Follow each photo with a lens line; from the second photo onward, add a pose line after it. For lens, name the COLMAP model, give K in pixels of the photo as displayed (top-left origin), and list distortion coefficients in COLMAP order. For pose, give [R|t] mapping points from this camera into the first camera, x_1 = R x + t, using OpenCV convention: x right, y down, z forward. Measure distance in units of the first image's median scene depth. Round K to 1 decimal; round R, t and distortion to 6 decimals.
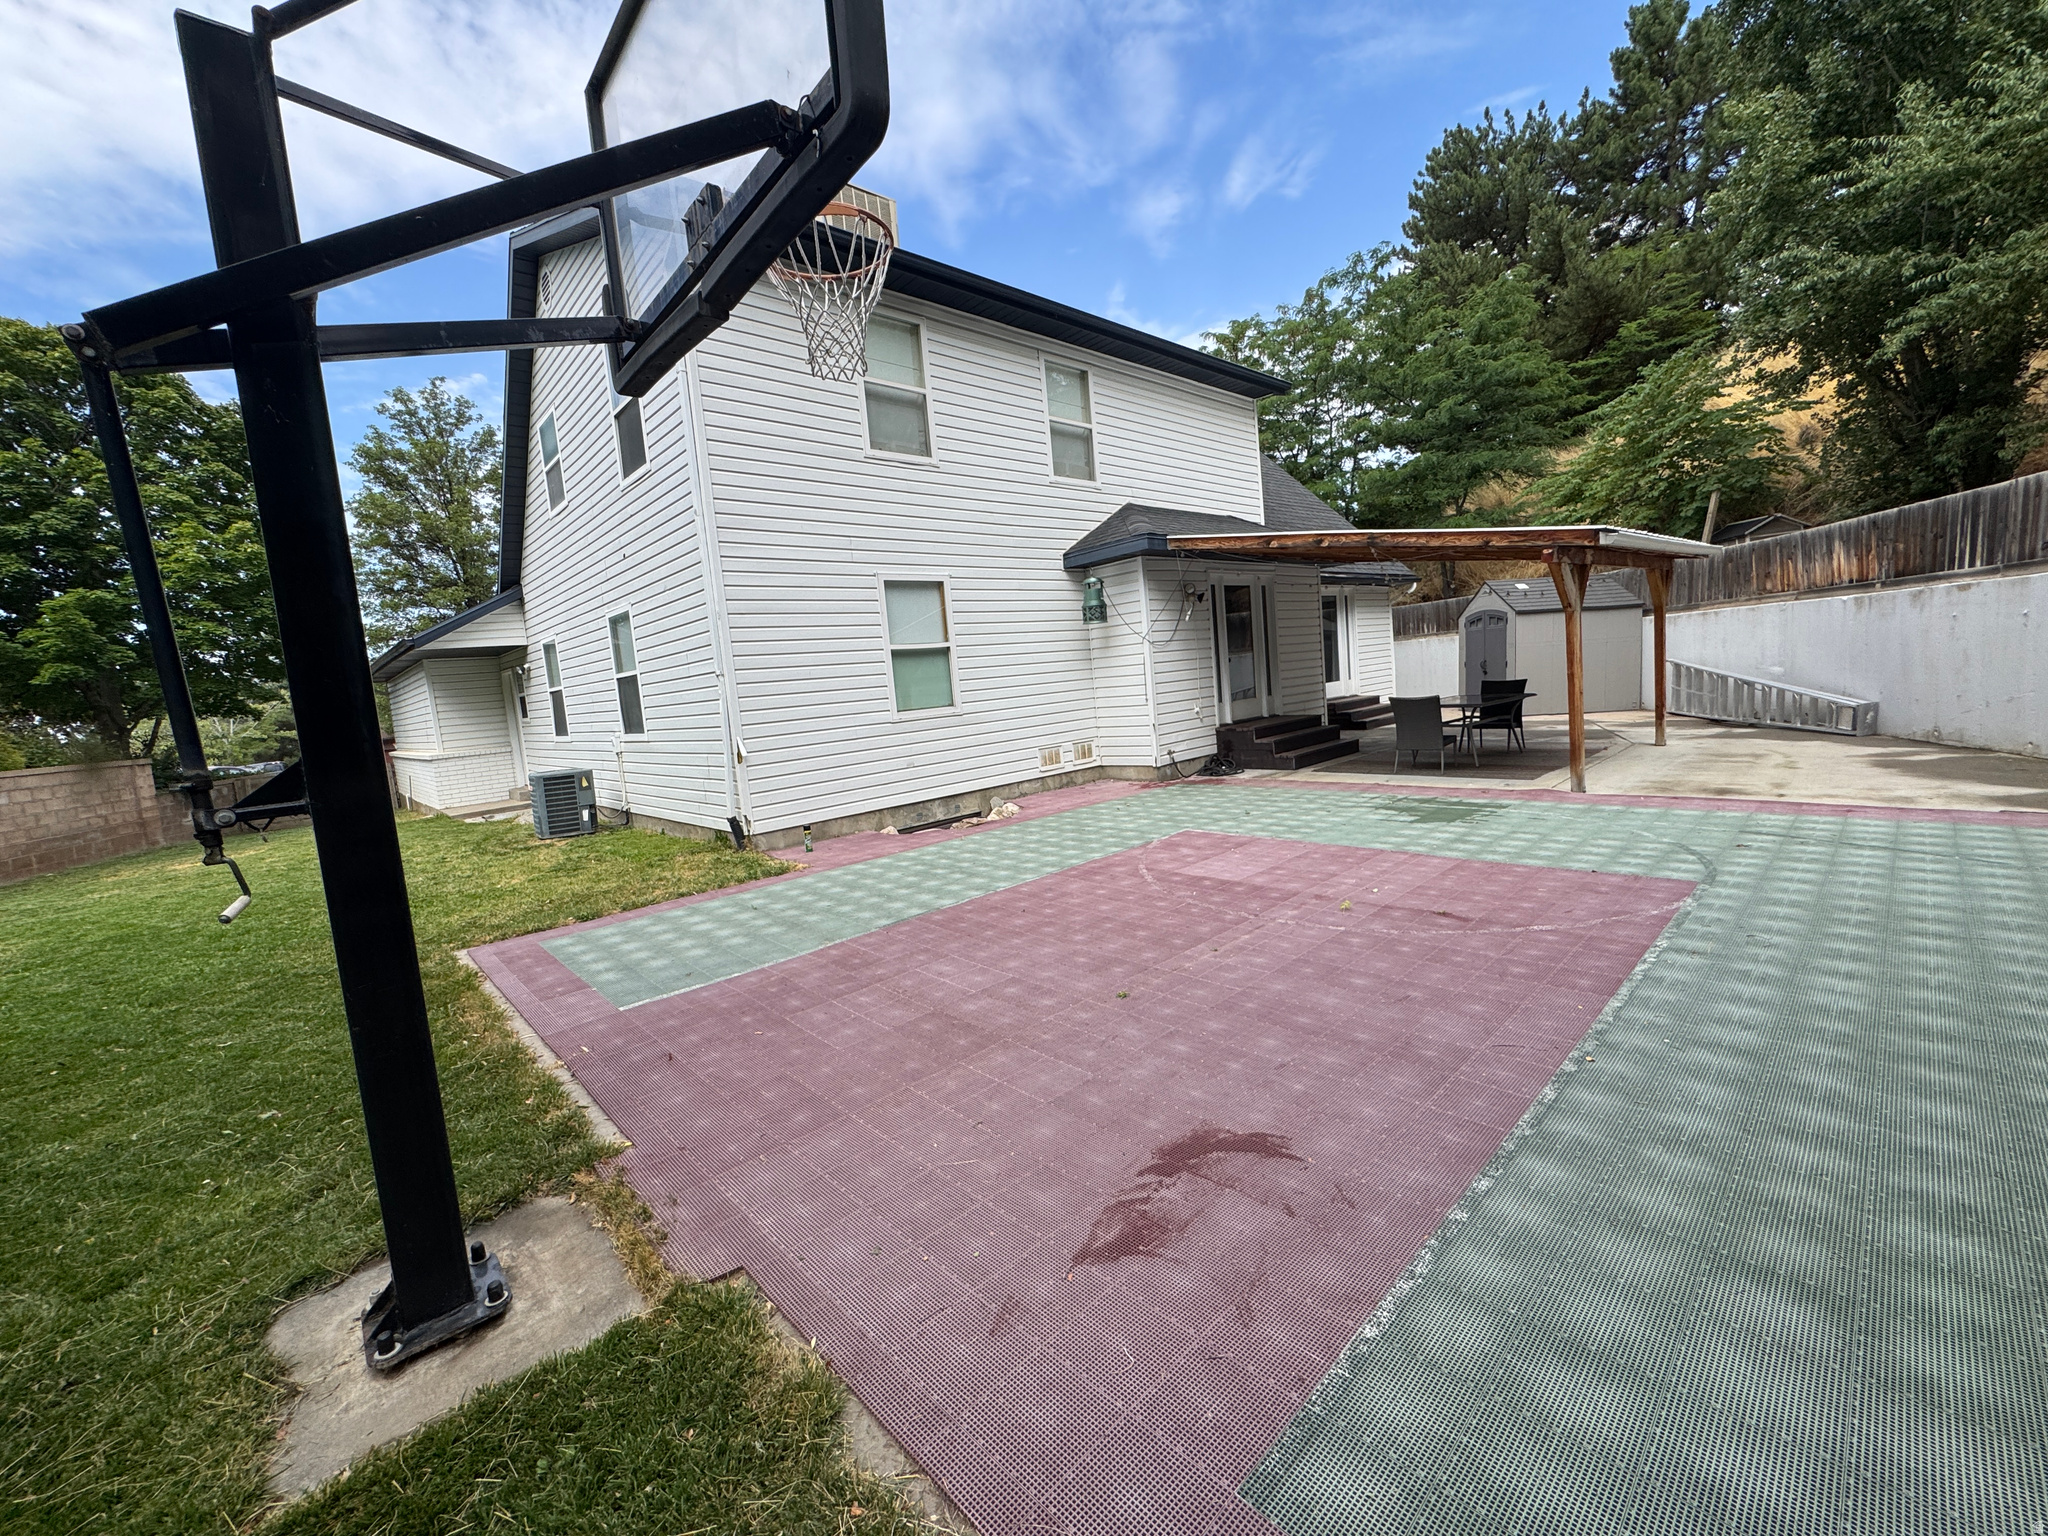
lens RADIAL K [[821.0, 0, 1018.2], [0, 821.0, 762.1], [0, 0, 1]] dist [-0.002174, 0.000118]
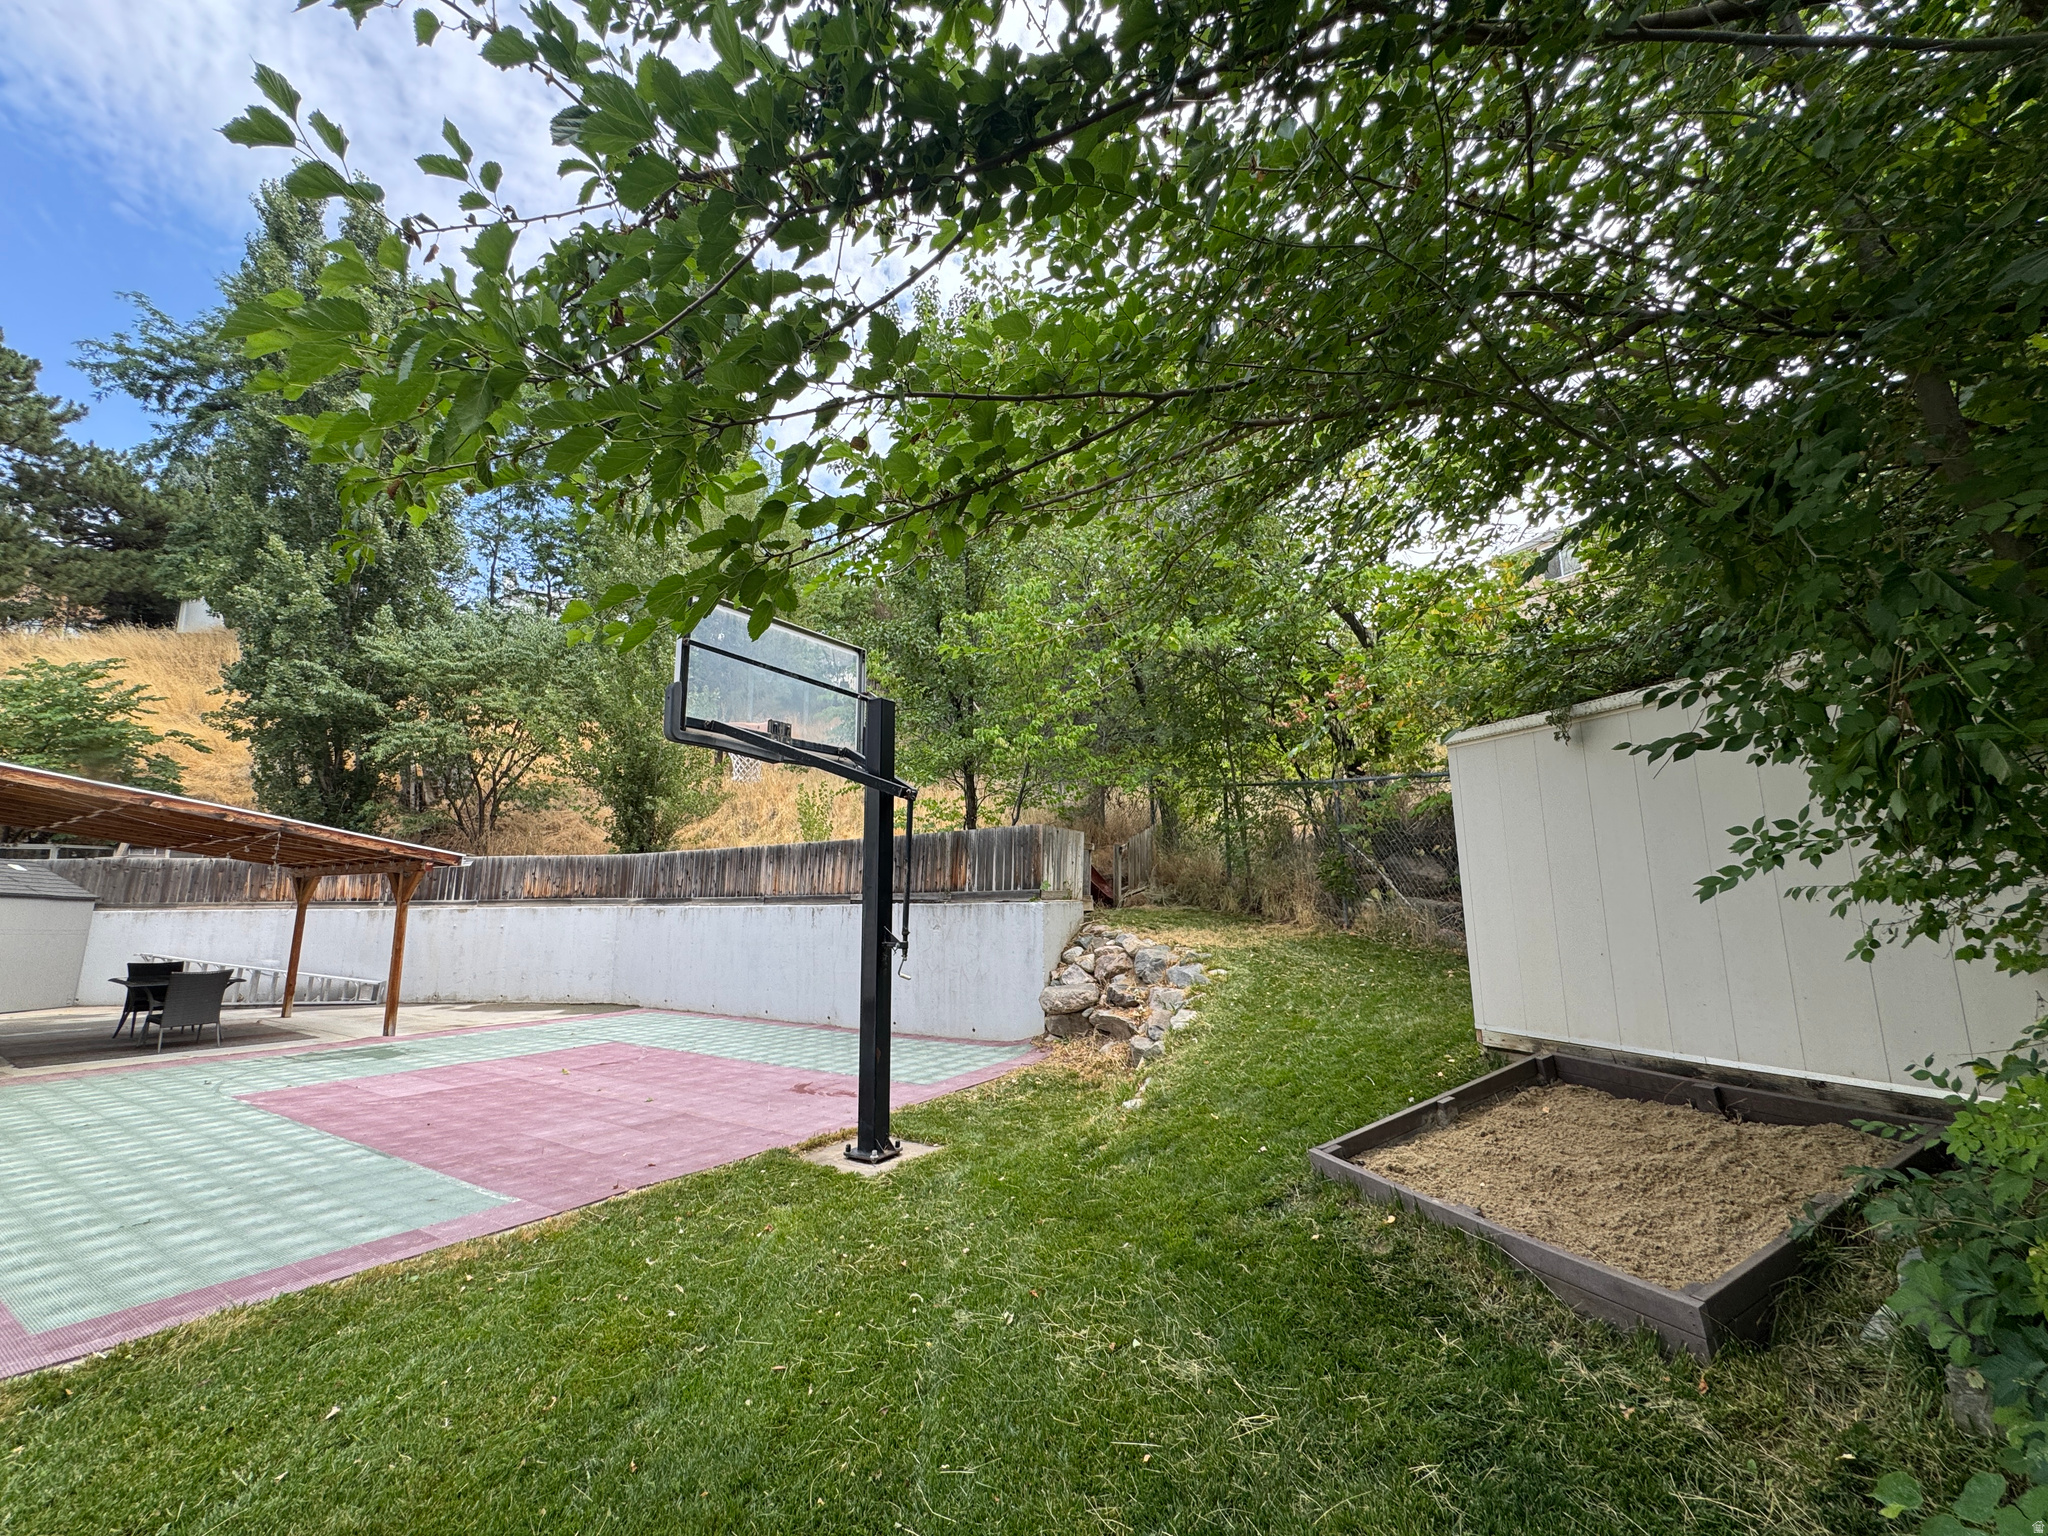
lens RADIAL K [[821.0, 0, 1018.2], [0, 821.0, 762.1], [0, 0, 1]] dist [-0.002174, 0.000118]
pose [[-0.260091, 0.252342, 0.932028, -0.836108], [0.128303, 0.965720, -0.225660, 0.031618], [-0.957022, 0.060890, -0.283552, 0.291835]]
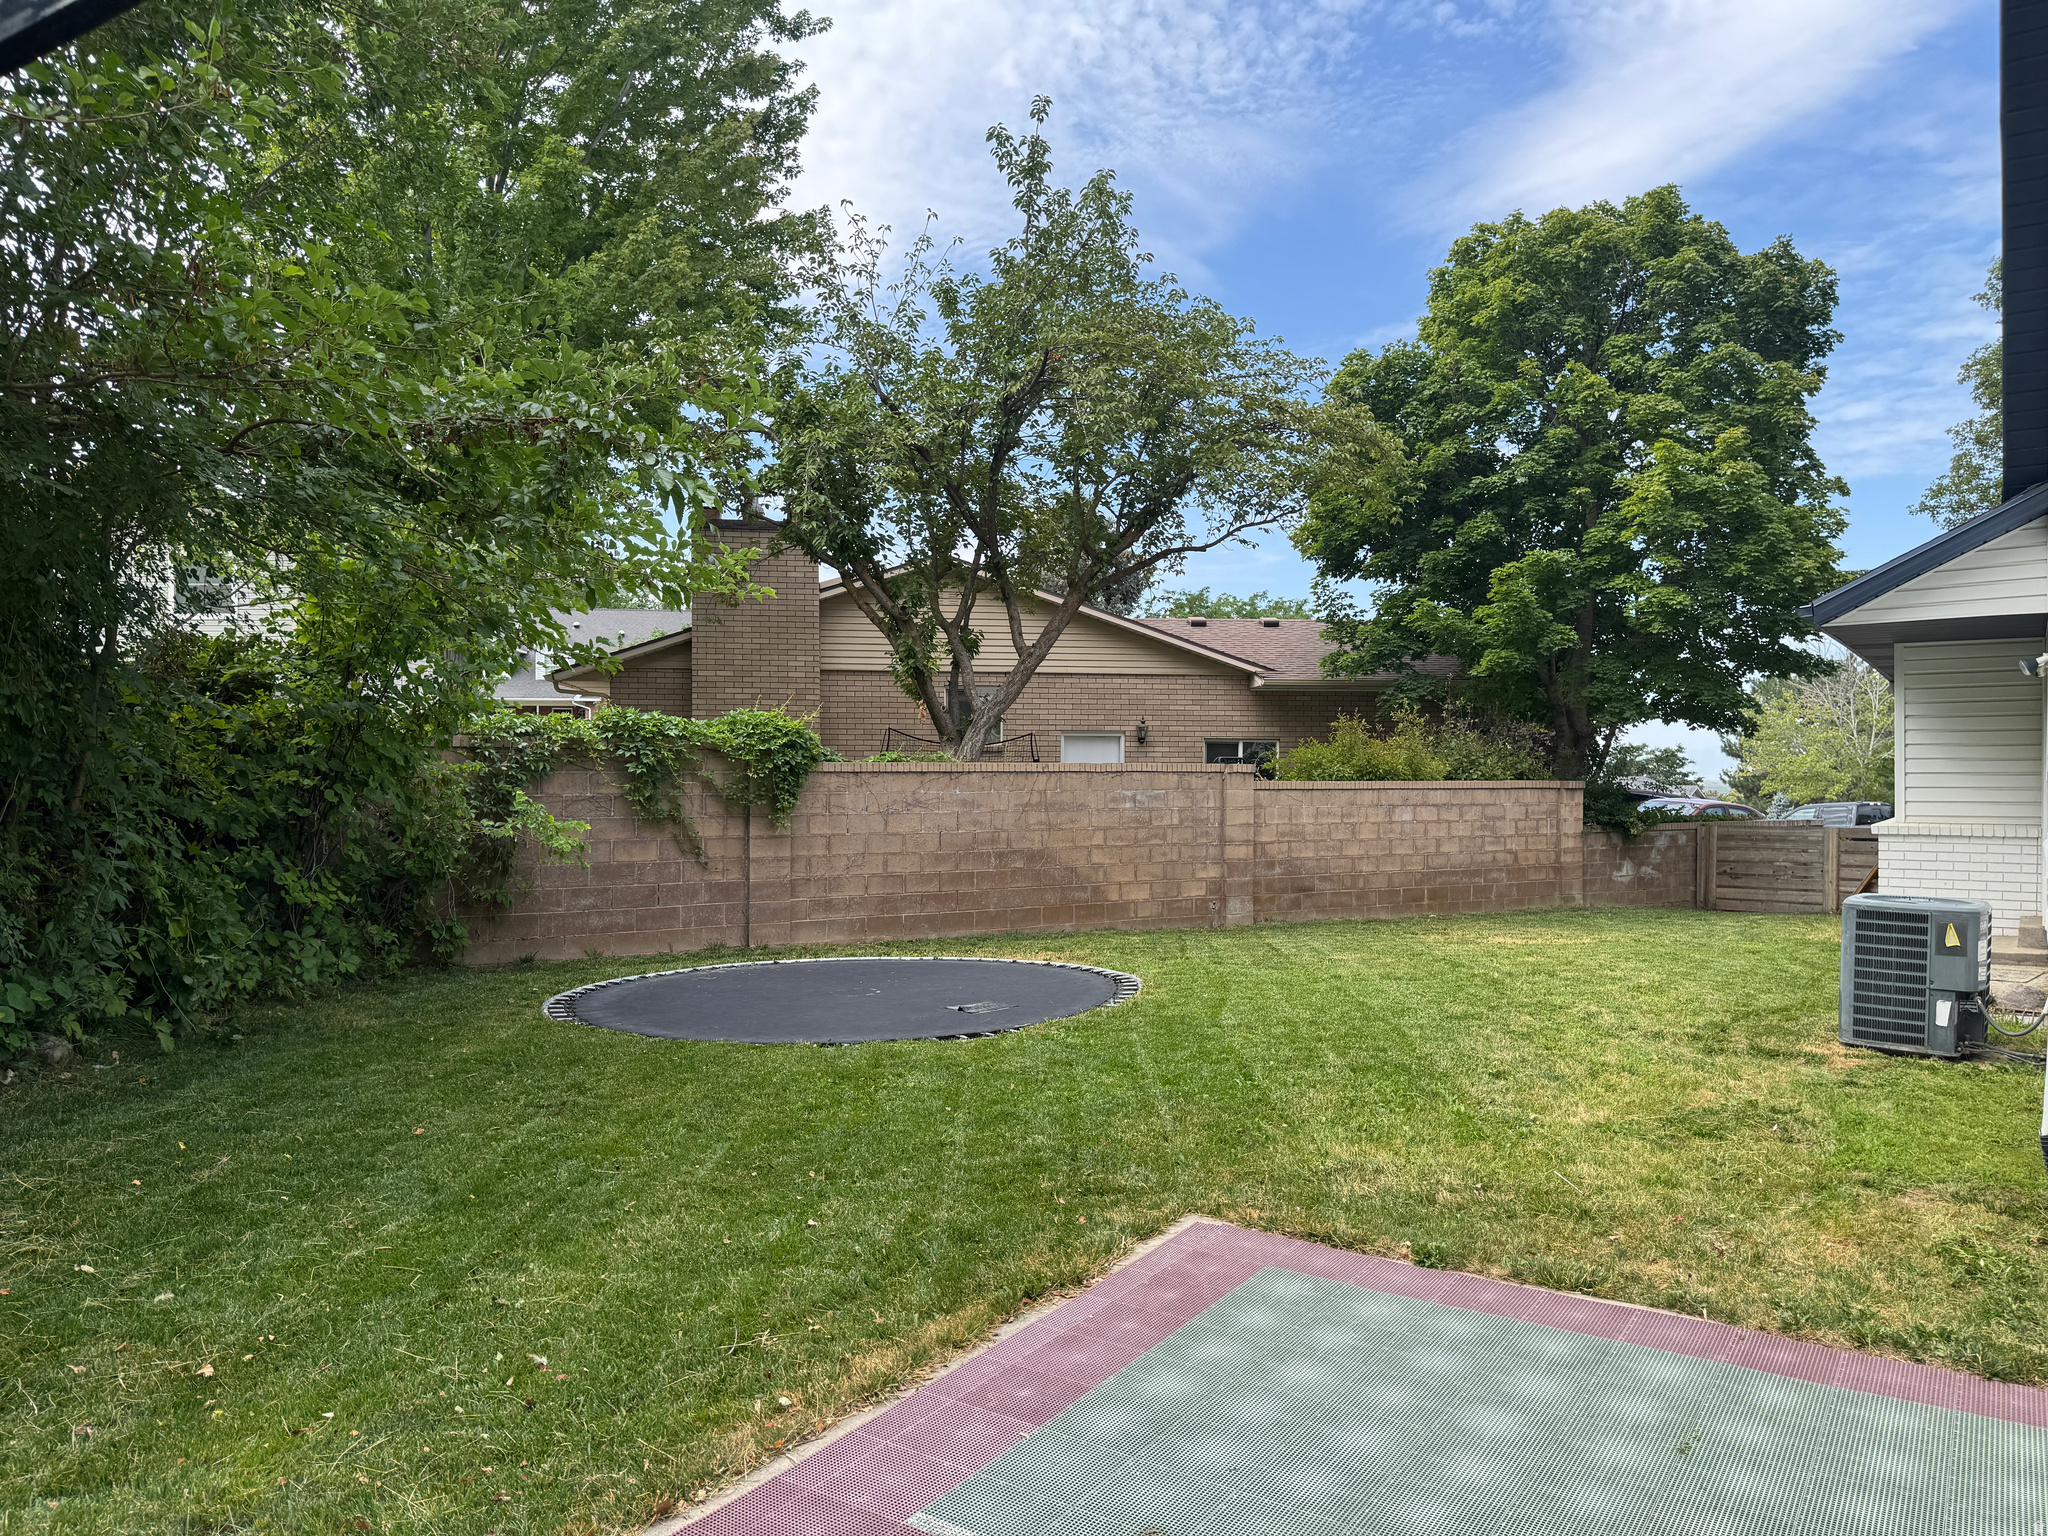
lens RADIAL K [[1425.1, 0, 1024.0], [0, 1425.1, 768.0], [0, 0, 1]] dist [0.149790, -0.270042]
pose [[0.222448, 0.084193, -0.971302, 0.095784], [-0.115782, 0.991495, 0.059427, -0.056542], [0.968045, 0.099240, 0.230304, 0.388896]]
